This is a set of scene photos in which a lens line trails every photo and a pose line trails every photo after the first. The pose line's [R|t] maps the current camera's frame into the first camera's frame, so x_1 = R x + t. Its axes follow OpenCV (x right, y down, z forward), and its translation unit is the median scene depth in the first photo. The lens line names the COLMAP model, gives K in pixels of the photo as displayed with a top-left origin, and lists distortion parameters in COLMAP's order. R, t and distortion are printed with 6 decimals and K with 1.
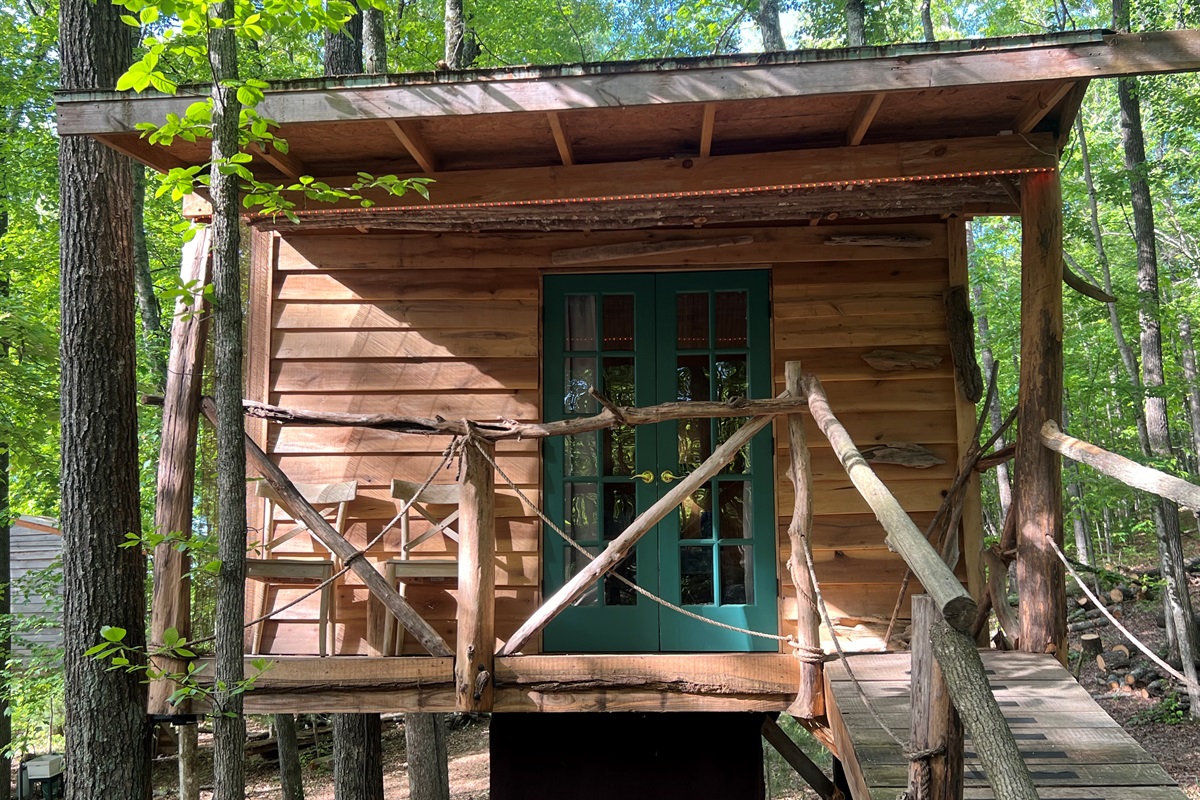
lens RADIAL K [[1150.6, 0, 602.7], [0, 1150.6, 447.8], [0, 0, 1]] dist [0.105725, -0.229198]
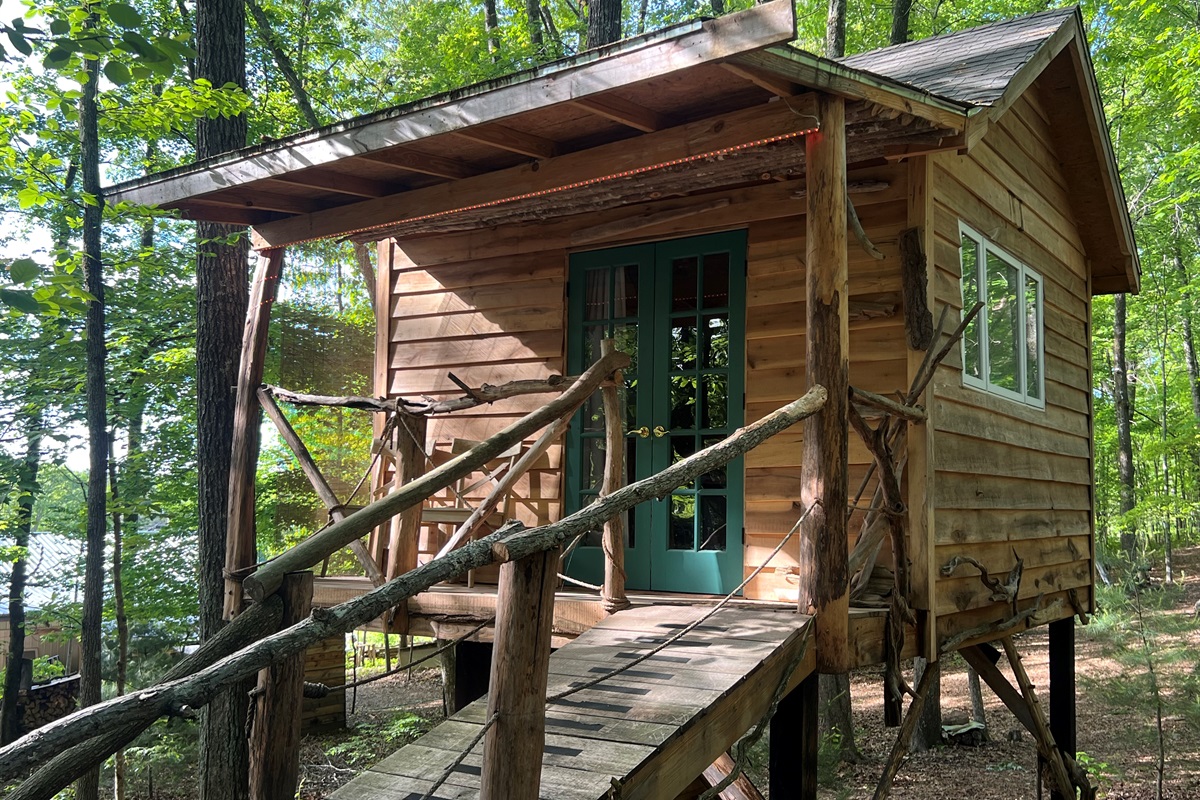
lens RADIAL K [[1141.1, 0, 600.7], [0, 1141.1, 423.4], [0, 0, 1]] dist [0.096716, -0.219355]
pose [[0.865983, -0.022828, -0.499552, 0.651232], [0.052197, 0.997627, 0.044896, -0.040489], [0.497341, -0.064954, 0.865120, 0.045032]]
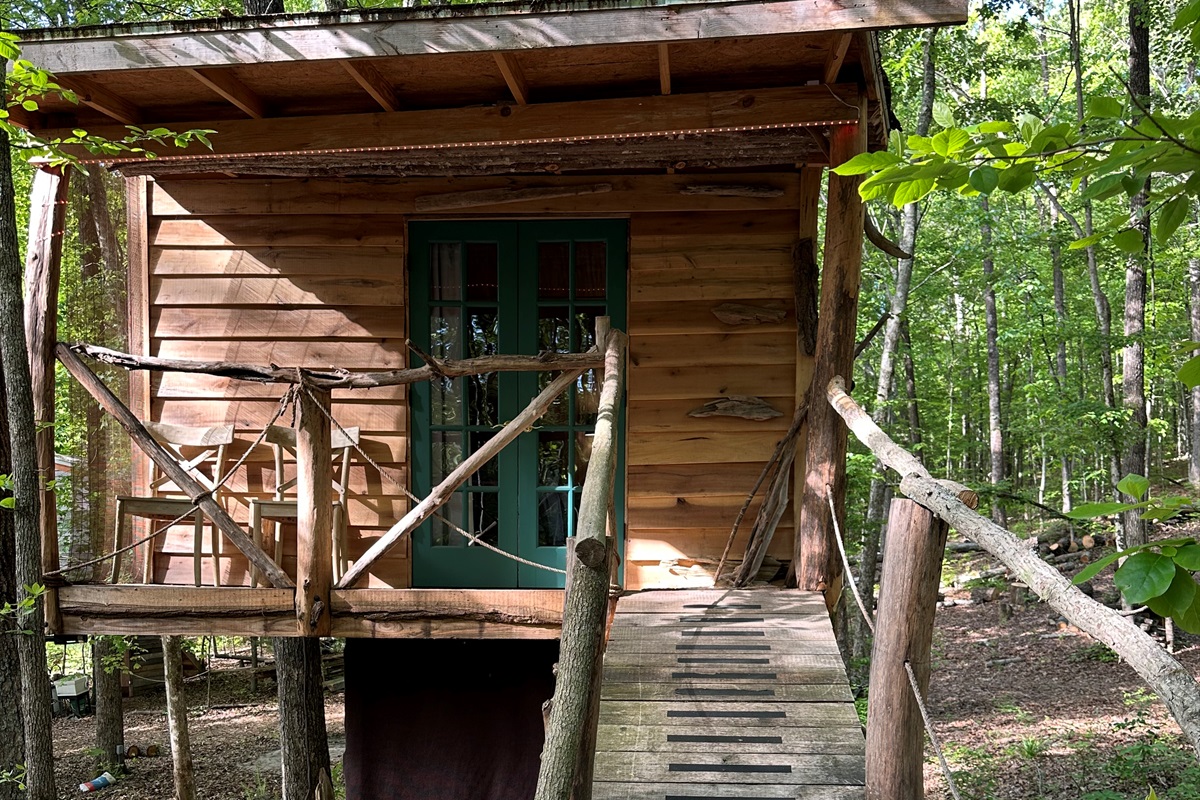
lens RADIAL K [[1115.2, 0, 602.5], [0, 1115.2, 624.6], [0, 0, 1]] dist [0.091689, -0.160964]
pose [[0.999824, 0.013409, -0.013151, 0.168998], [-0.010453, 0.979018, 0.203505, -0.007249], [0.015604, -0.203331, 0.978986, -0.054468]]
